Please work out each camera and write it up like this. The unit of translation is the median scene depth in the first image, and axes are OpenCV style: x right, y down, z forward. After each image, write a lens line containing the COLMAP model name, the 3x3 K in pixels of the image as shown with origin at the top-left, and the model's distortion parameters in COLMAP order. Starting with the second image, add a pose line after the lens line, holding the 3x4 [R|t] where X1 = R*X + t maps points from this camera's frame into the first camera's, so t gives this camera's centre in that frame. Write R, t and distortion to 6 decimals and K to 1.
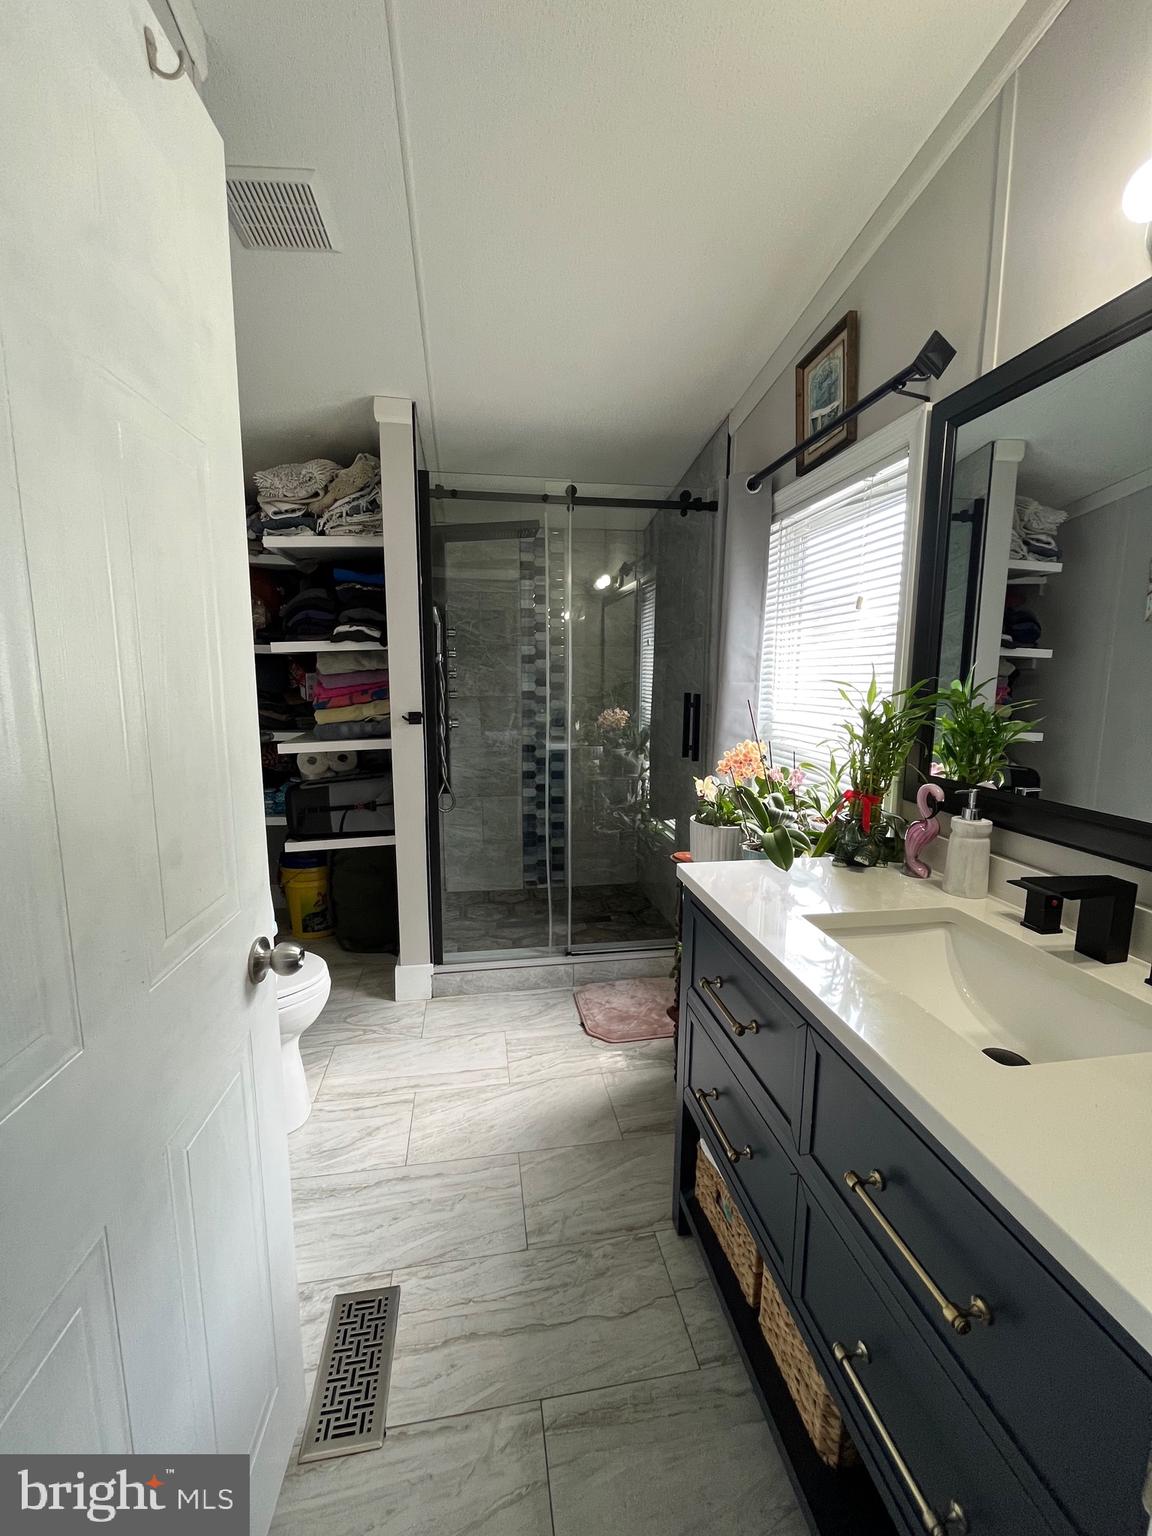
lens RADIAL K [[620.7, 0, 575.8], [0, 620.7, 762.9], [0, 0, 1]] dist [-0.004080, -0.000038]
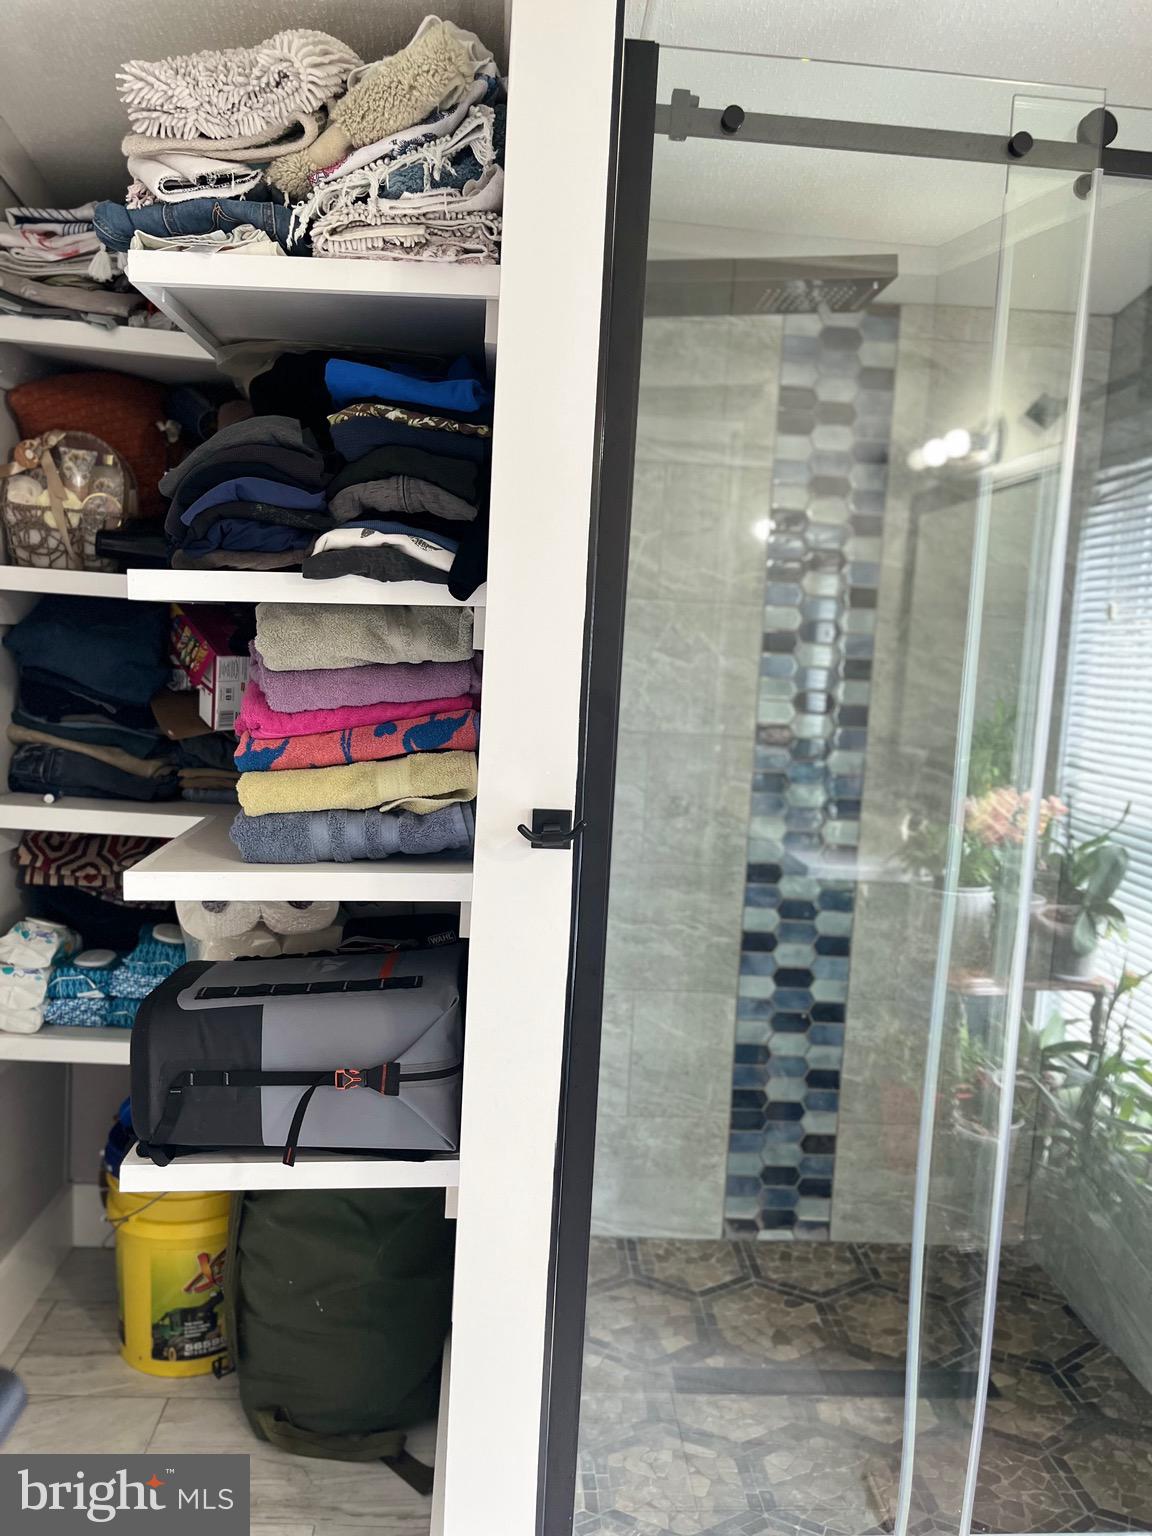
lens RADIAL K [[1161.7, 0, 577.6], [0, 1161.7, 761.0], [0, 0, 1]] dist [0.063662, -0.089017]
pose [[0.994177, 0.060154, -0.089405, -0.193238], [-0.064029, 0.997101, -0.041121, -0.082745], [0.086672, 0.046606, 0.995146, 0.407544]]
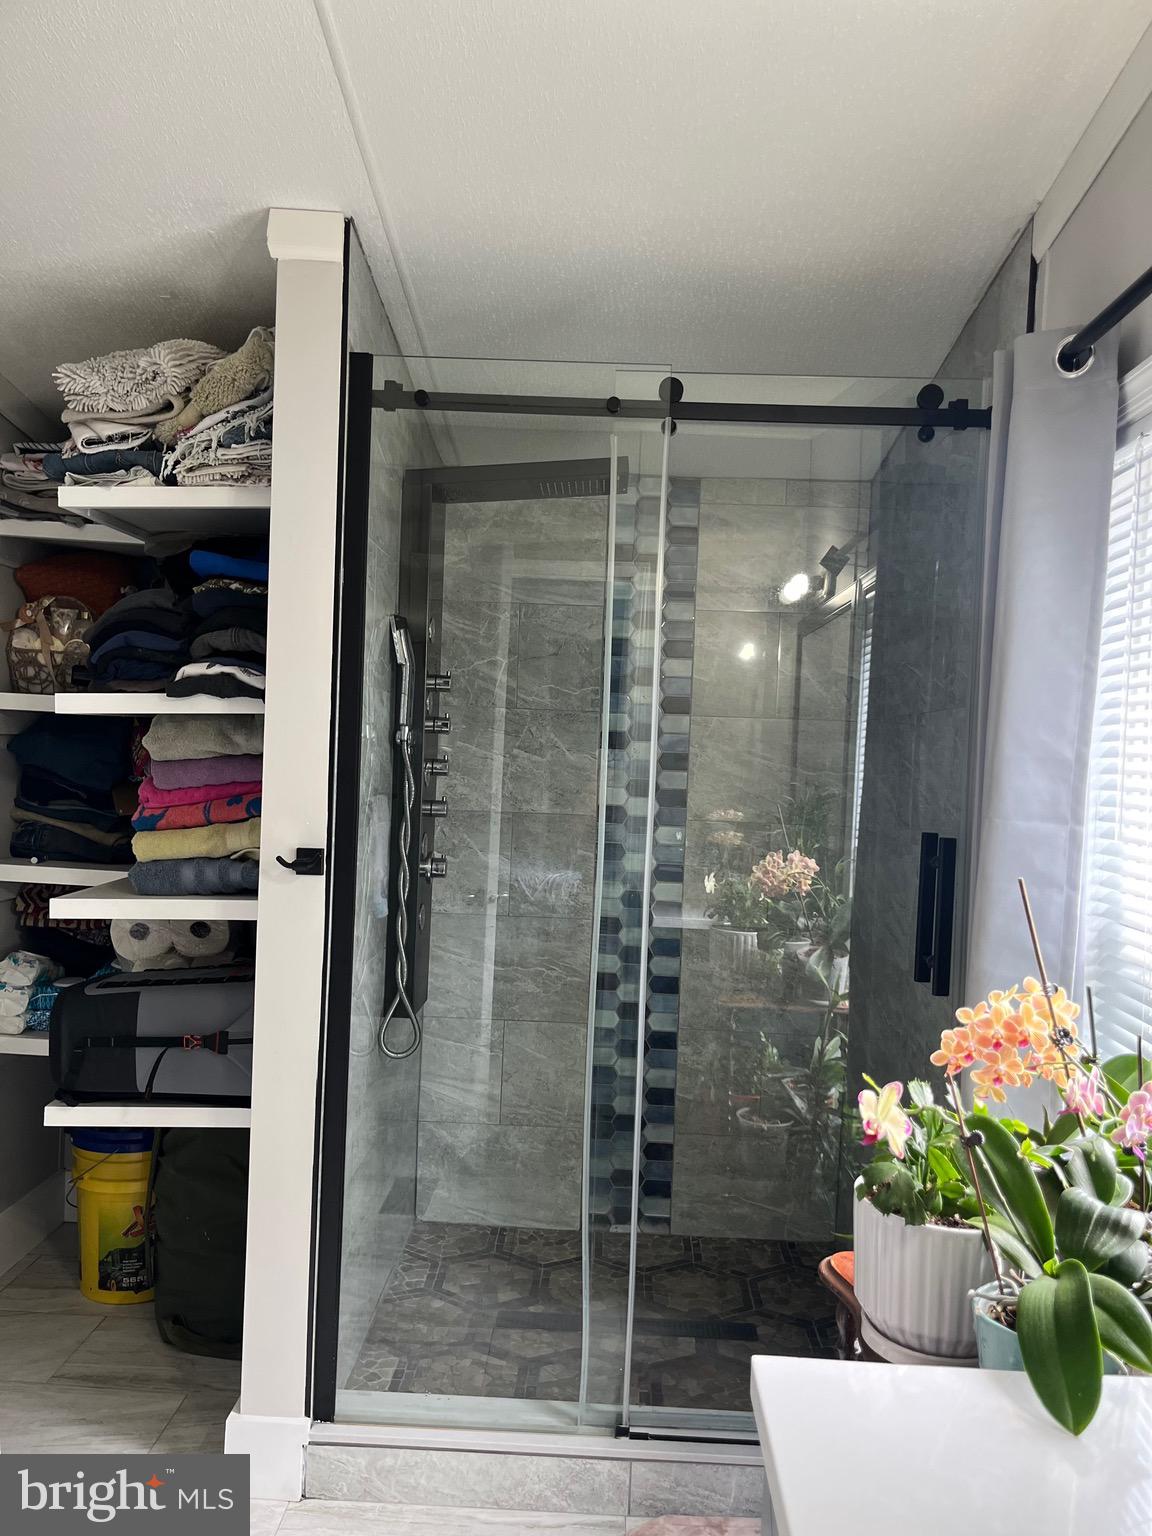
lens RADIAL K [[1160.5, 0, 588.7], [0, 1160.5, 783.2], [0, 0, 1]] dist [0.057141, -0.070901]
pose [[0.982345, 0.041082, -0.182510, 0.103218], [-0.062498, 0.991606, -0.113186, -0.044377], [0.176328, 0.122594, 0.976667, 0.171950]]
